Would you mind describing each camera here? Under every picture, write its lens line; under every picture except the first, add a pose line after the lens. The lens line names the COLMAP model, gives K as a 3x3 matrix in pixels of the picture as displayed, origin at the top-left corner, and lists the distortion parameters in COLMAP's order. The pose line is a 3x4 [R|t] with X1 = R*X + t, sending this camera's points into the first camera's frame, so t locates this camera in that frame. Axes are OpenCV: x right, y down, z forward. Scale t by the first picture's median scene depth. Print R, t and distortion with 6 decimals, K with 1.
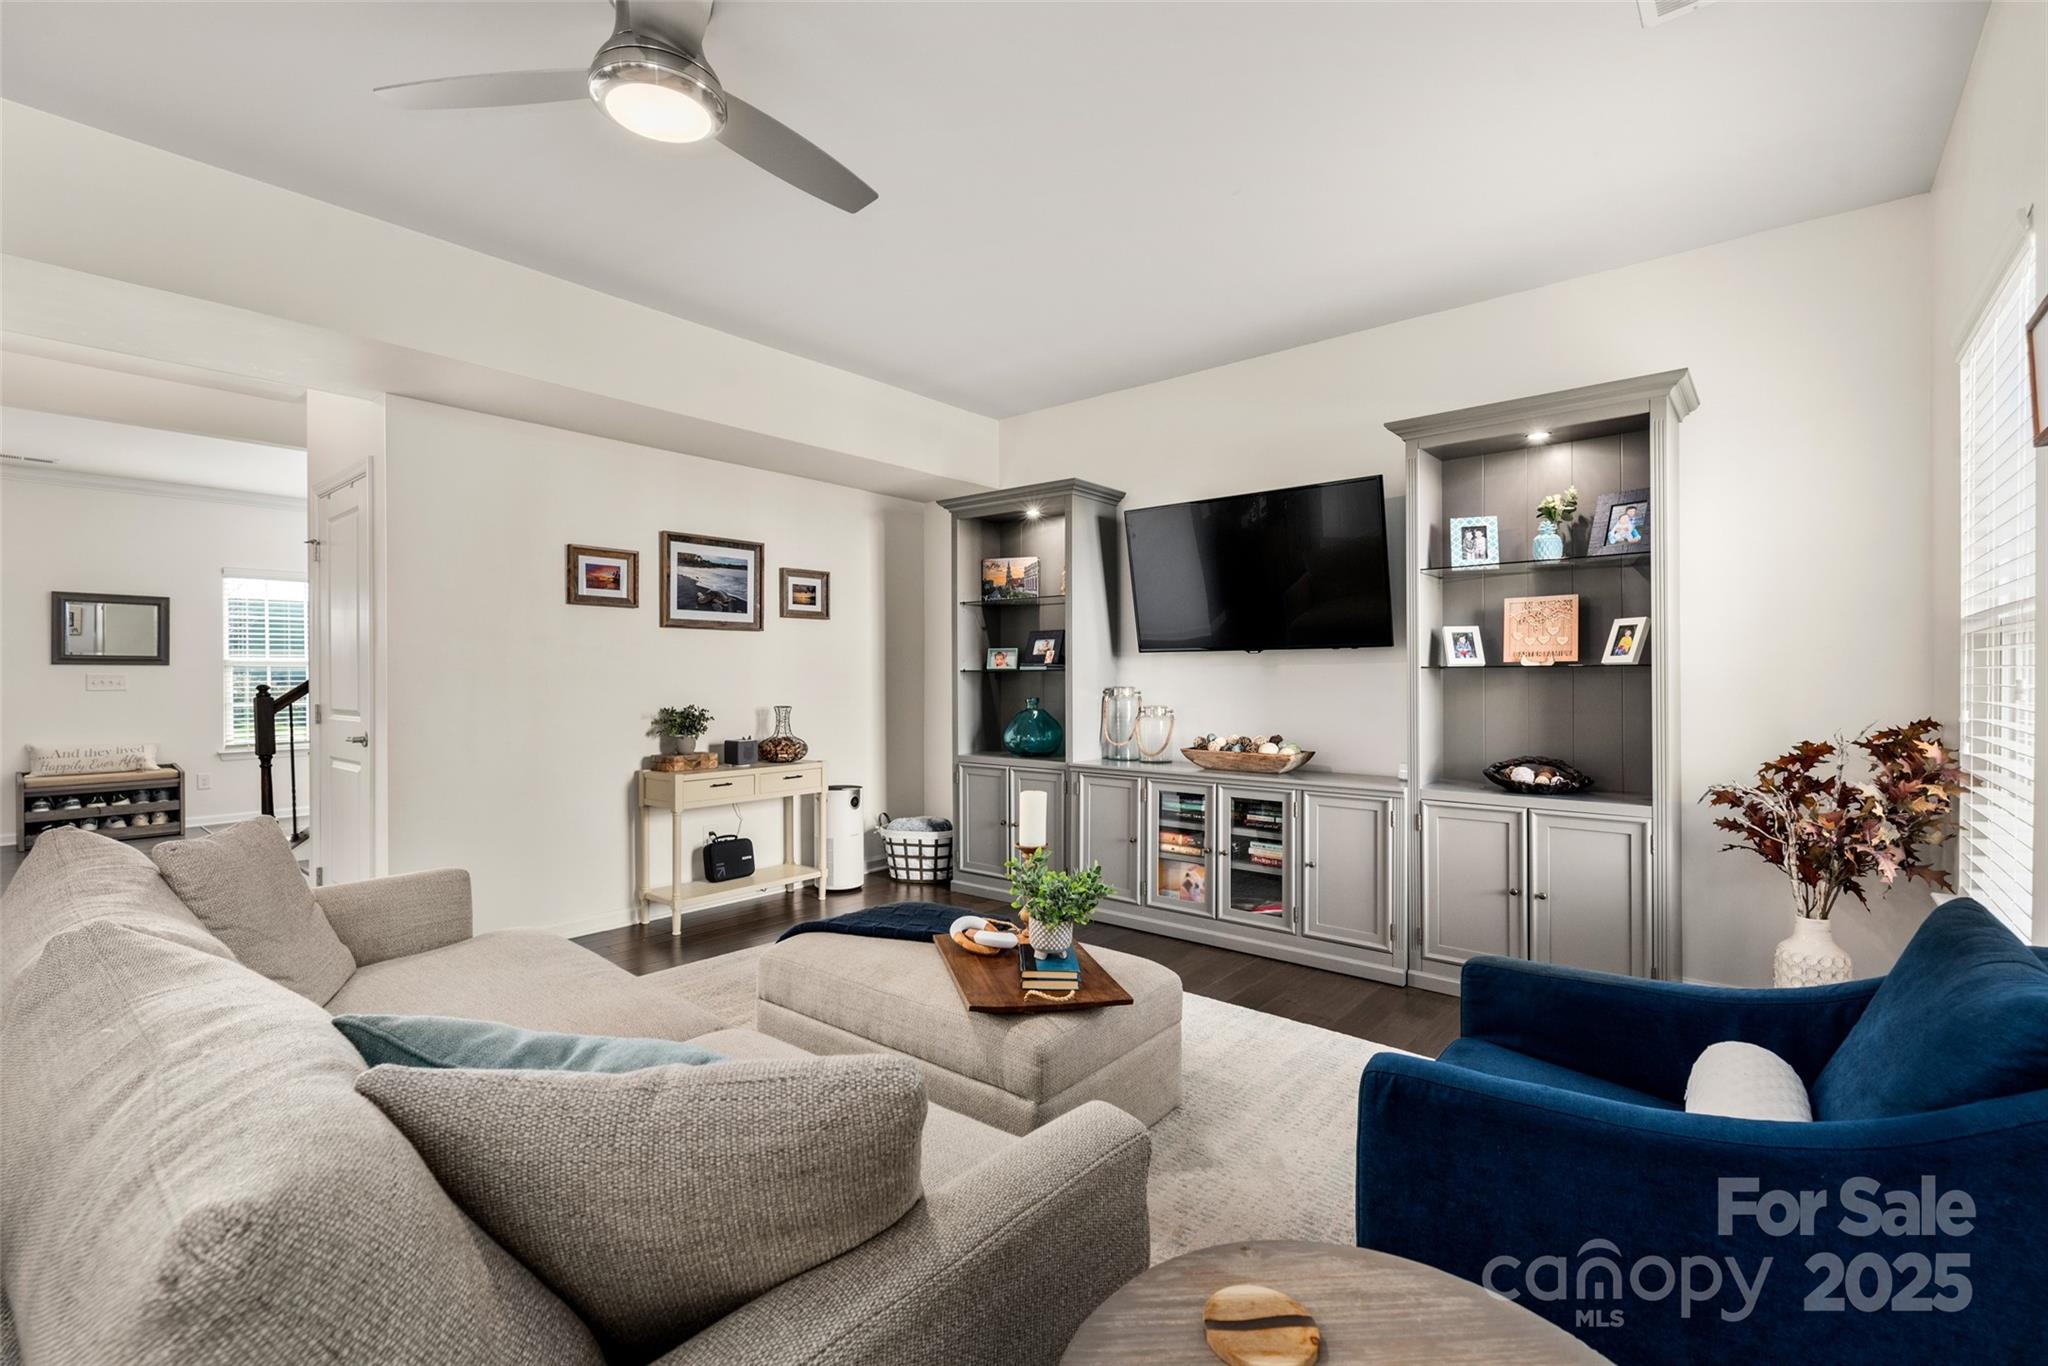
lens RADIAL K [[899.8, 0, 1024.0], [0, 899.8, 683.0], [0, 0, 1]] dist [0.000497, 0.000161]
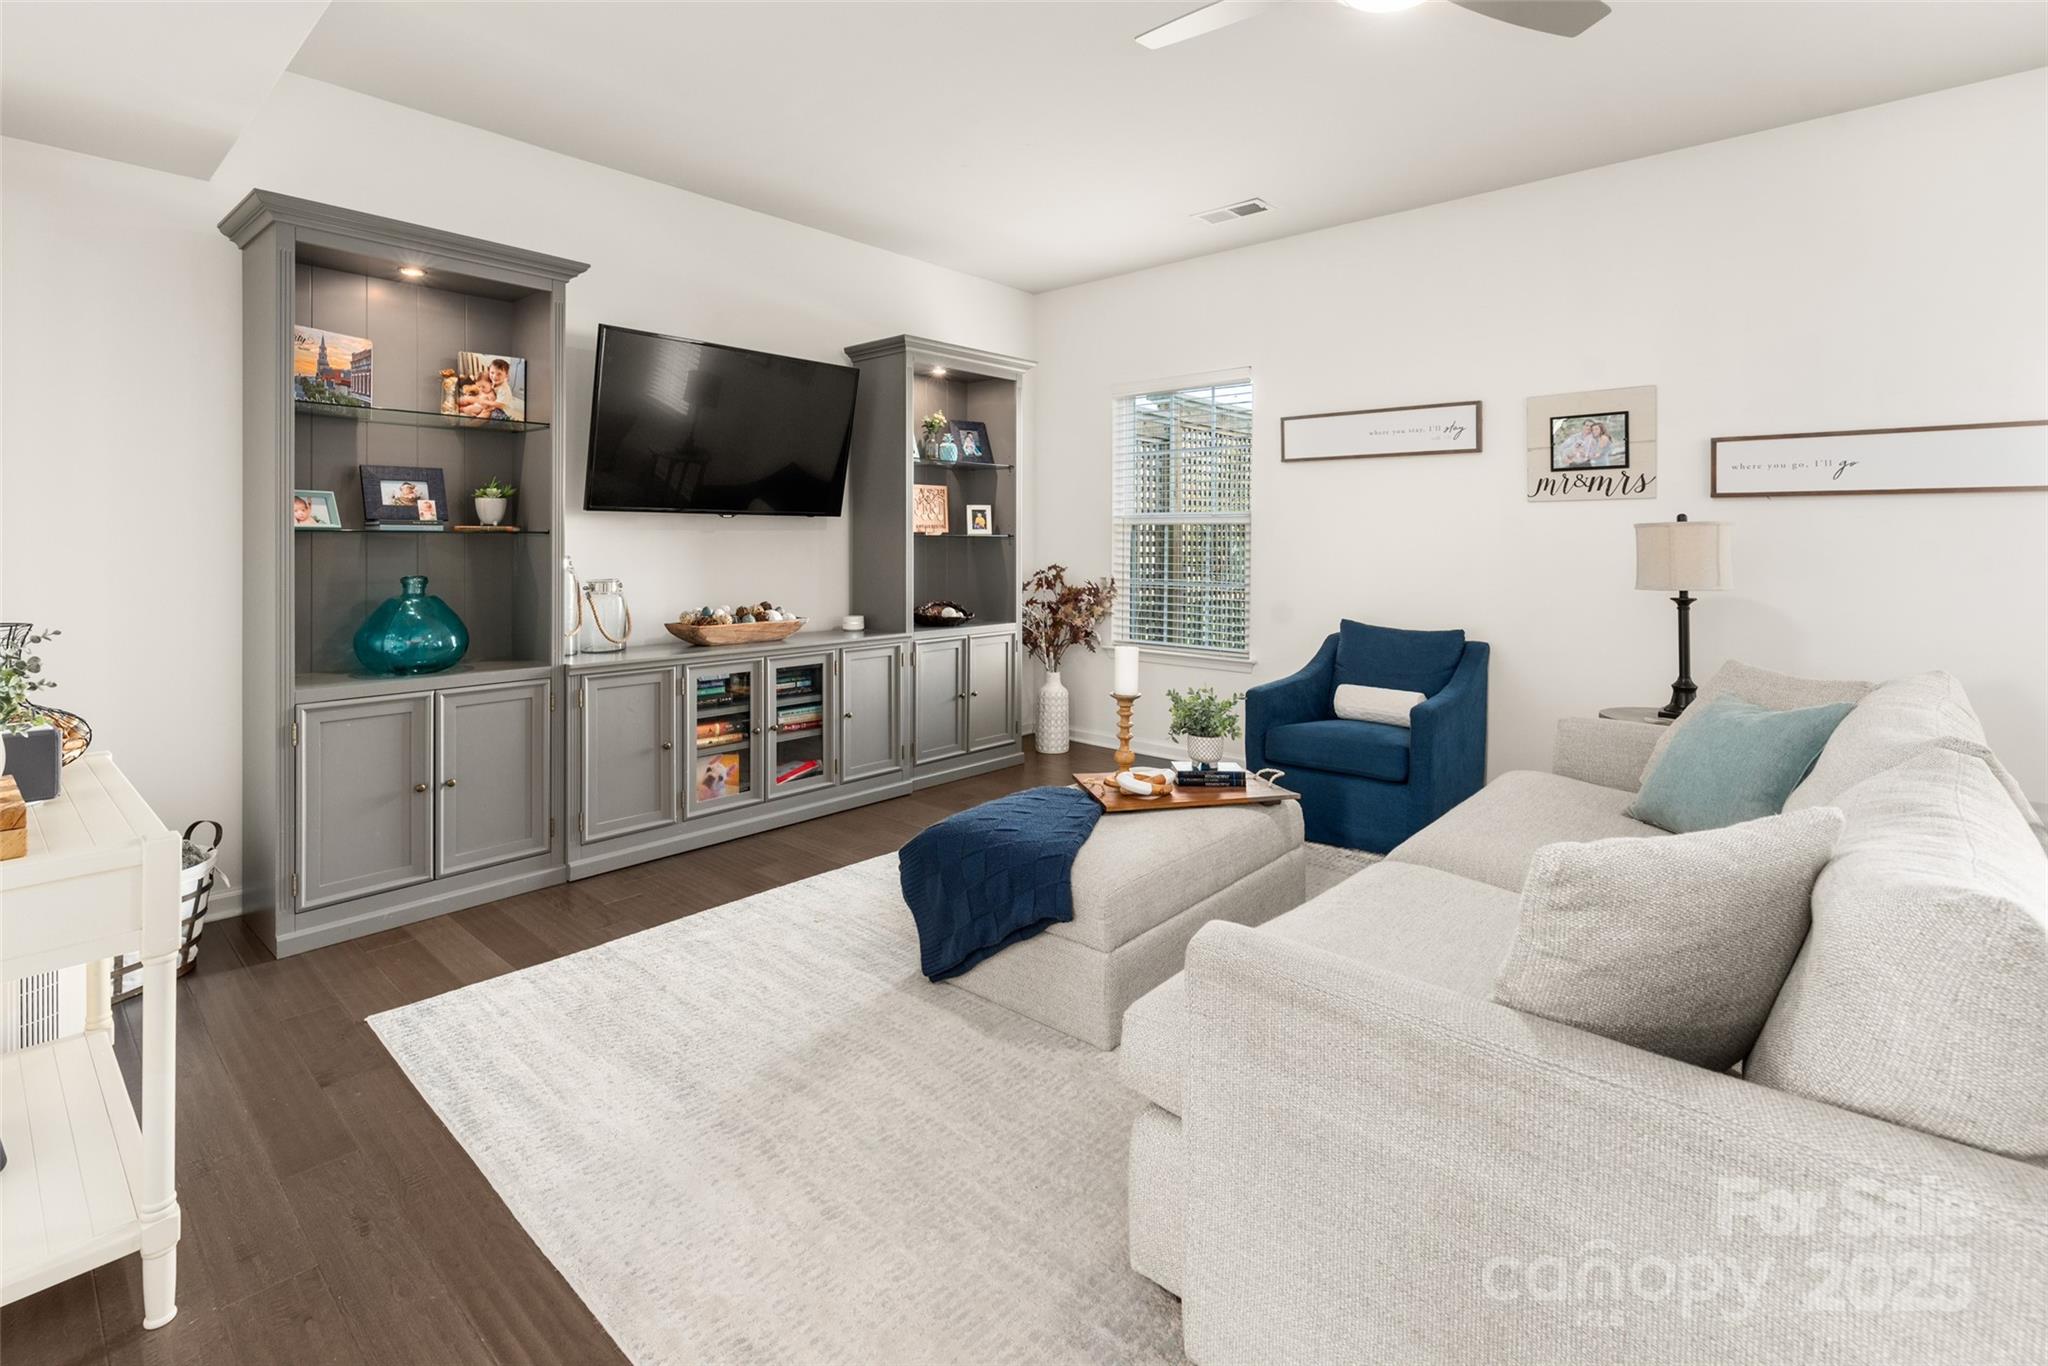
lens RADIAL K [[952.4, 0, 1025.4], [0, 952.4, 546.9], [0, 0, 1]] dist [0.000598, -0.000028]
pose [[0.028594, -0.002864, 0.999587, -0.758156], [0.005365, 0.999982, 0.002712, -0.003723], [-0.999577, 0.005285, 0.028609, 0.689091]]
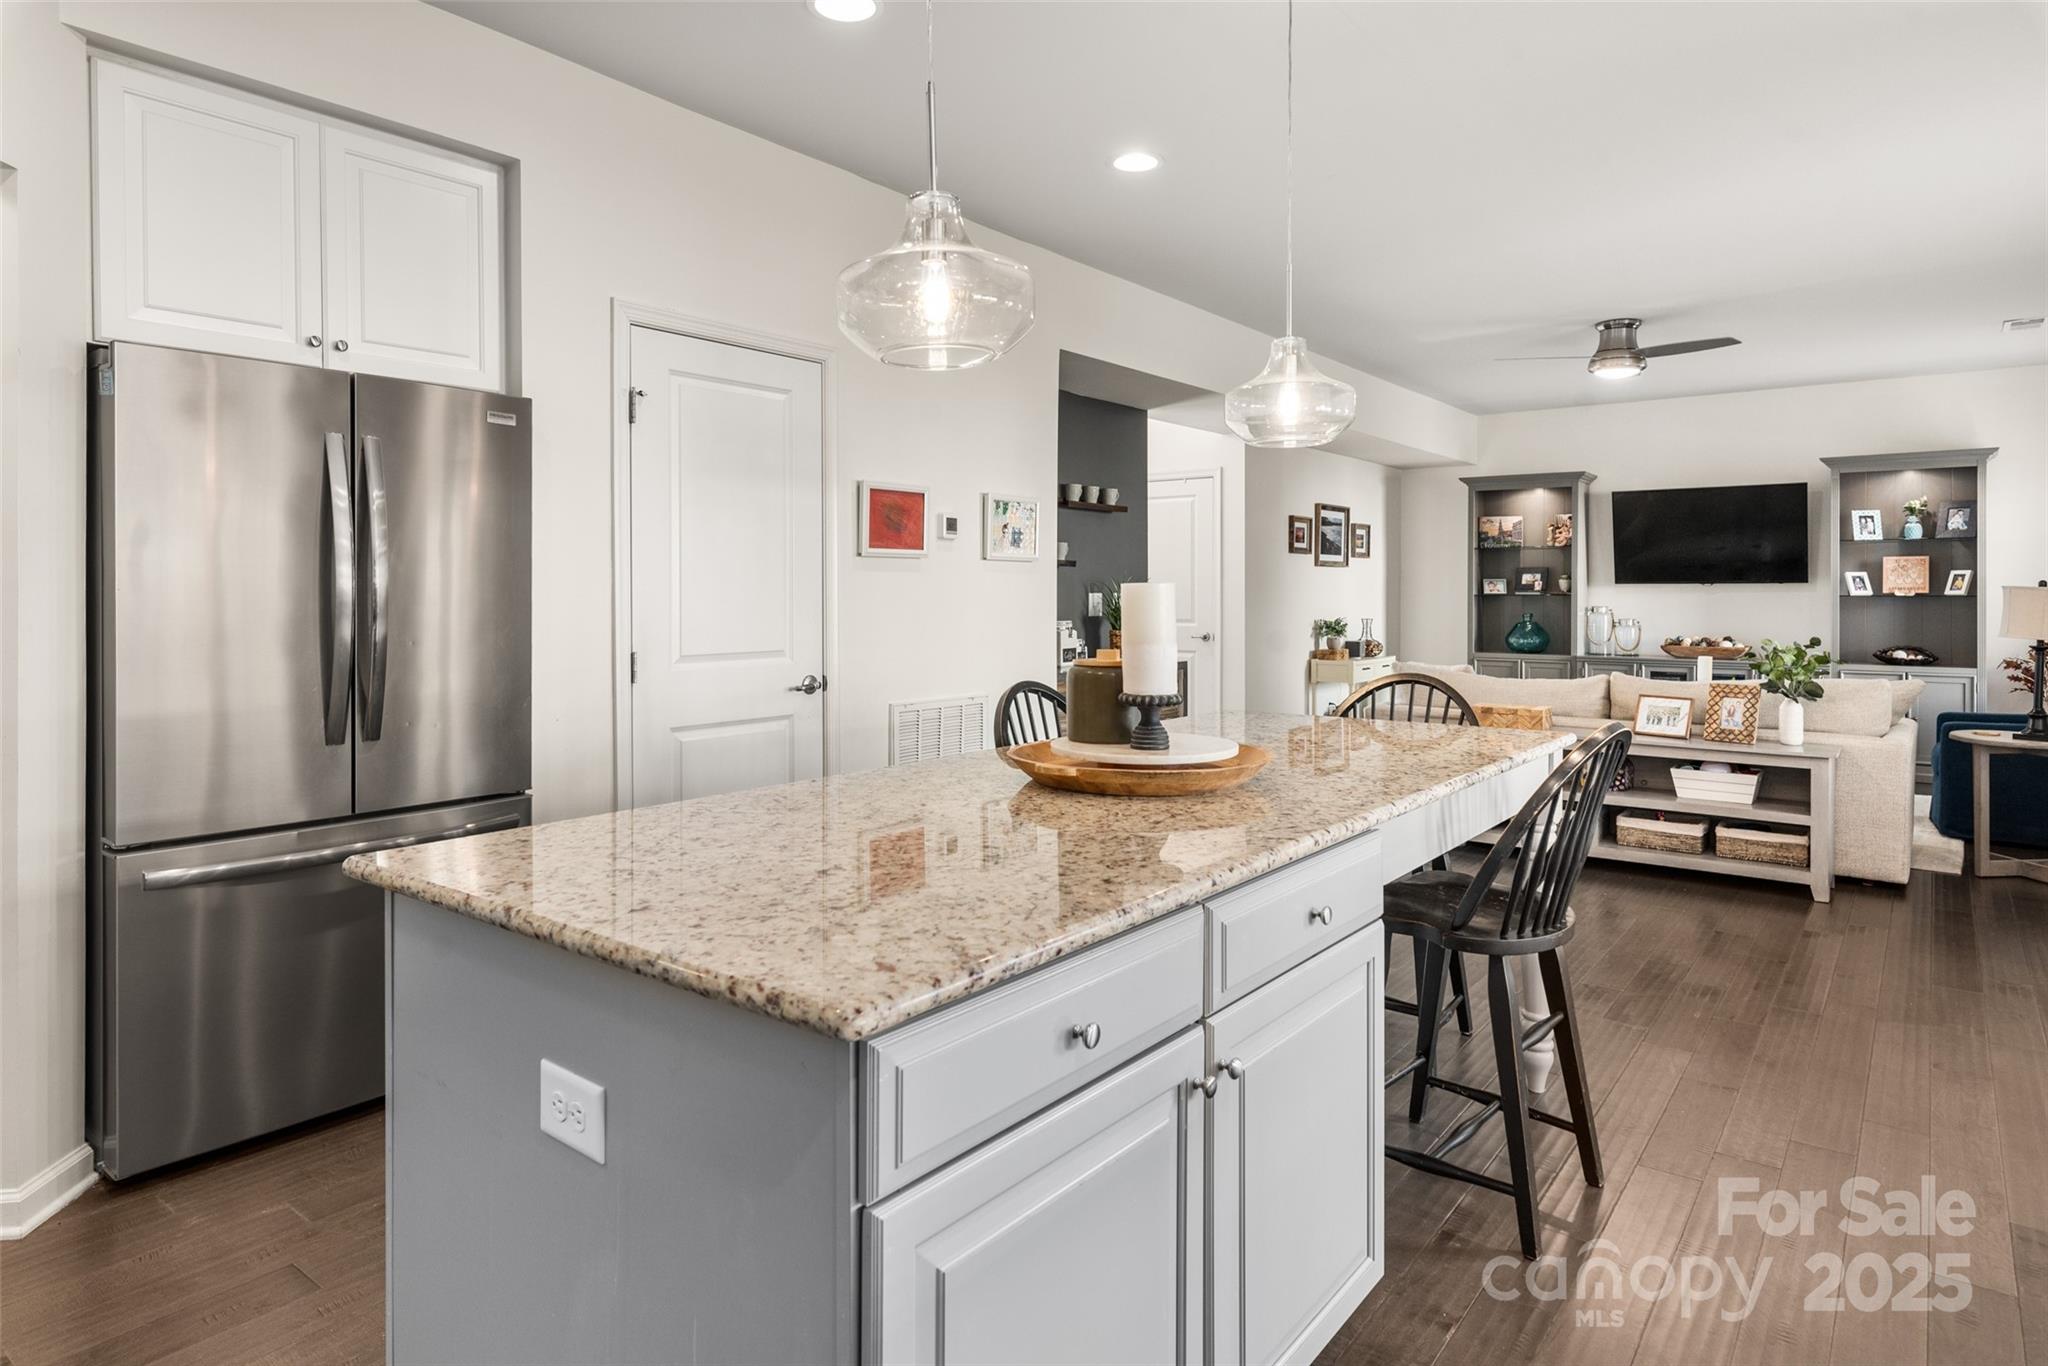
lens RADIAL K [[1176.1, 0, 1017.8], [0, 1176.1, 606.7], [0, 0, 1]] dist [0.000464, 0.000214]
pose [[0.999234, 0.003976, 0.038939, -1.092813], [-0.004138, 0.999983, 0.004074, 0.001305], [-0.038922, -0.004232, 0.999233, -1.083216]]
